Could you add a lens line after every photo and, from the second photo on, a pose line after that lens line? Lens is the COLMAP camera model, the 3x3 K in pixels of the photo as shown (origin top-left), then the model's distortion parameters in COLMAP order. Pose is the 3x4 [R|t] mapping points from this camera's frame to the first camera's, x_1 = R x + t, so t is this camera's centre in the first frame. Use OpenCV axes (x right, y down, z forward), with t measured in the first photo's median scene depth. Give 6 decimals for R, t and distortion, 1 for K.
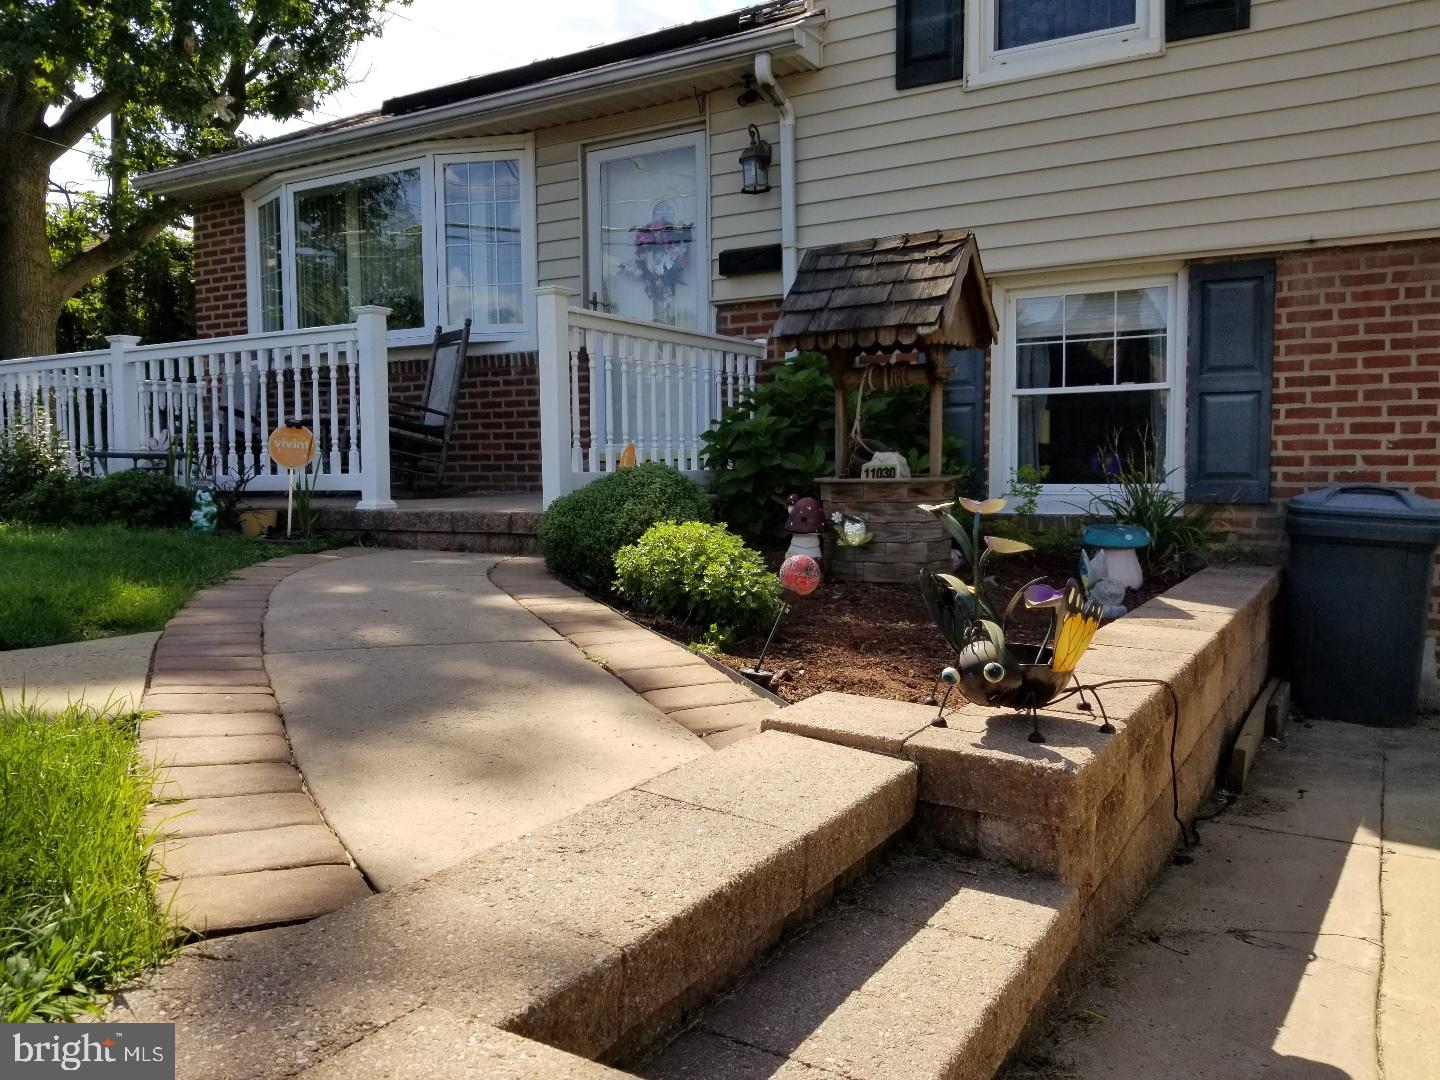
lens RADIAL K [[1125.2, 0, 717.0], [0, 1125.2, 537.3], [0, 0, 1]] dist [0.002513, -0.030285]
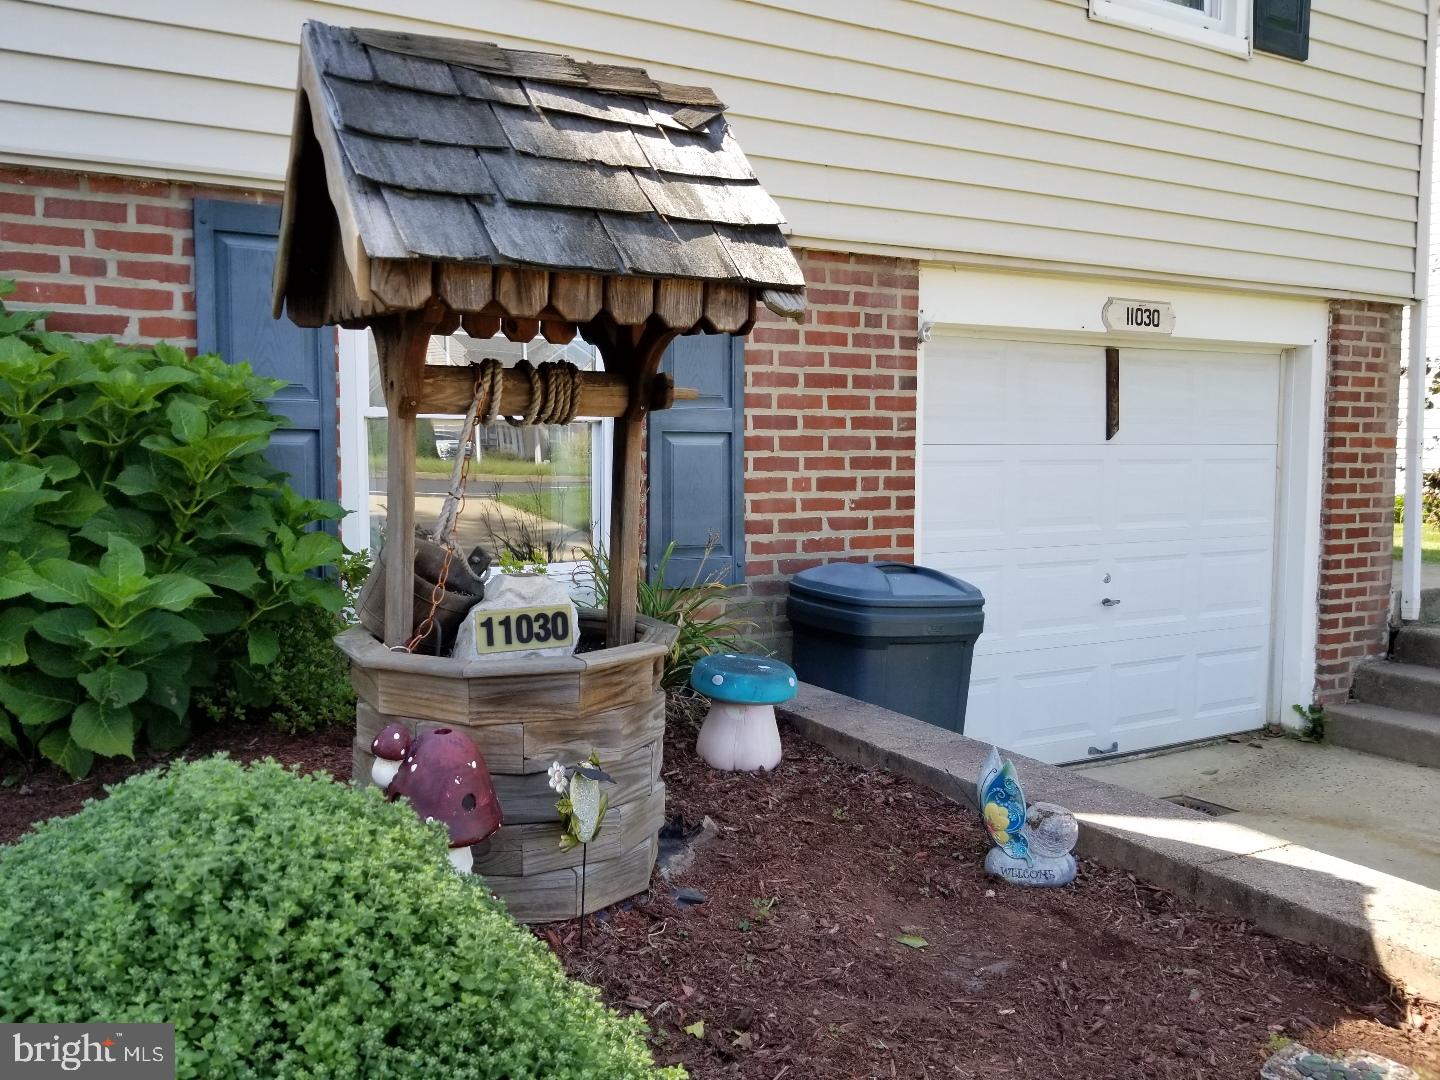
lens RADIAL K [[1125.2, 0, 716.9], [0, 1125.2, 551.2], [0, 0, 1]] dist [0.002513, -0.030285]
pose [[0.528100, -0.063591, 0.846798, -0.147955], [0.046568, 0.997860, 0.045893, -0.090284], [-0.847904, 0.015198, 0.529931, 0.644648]]
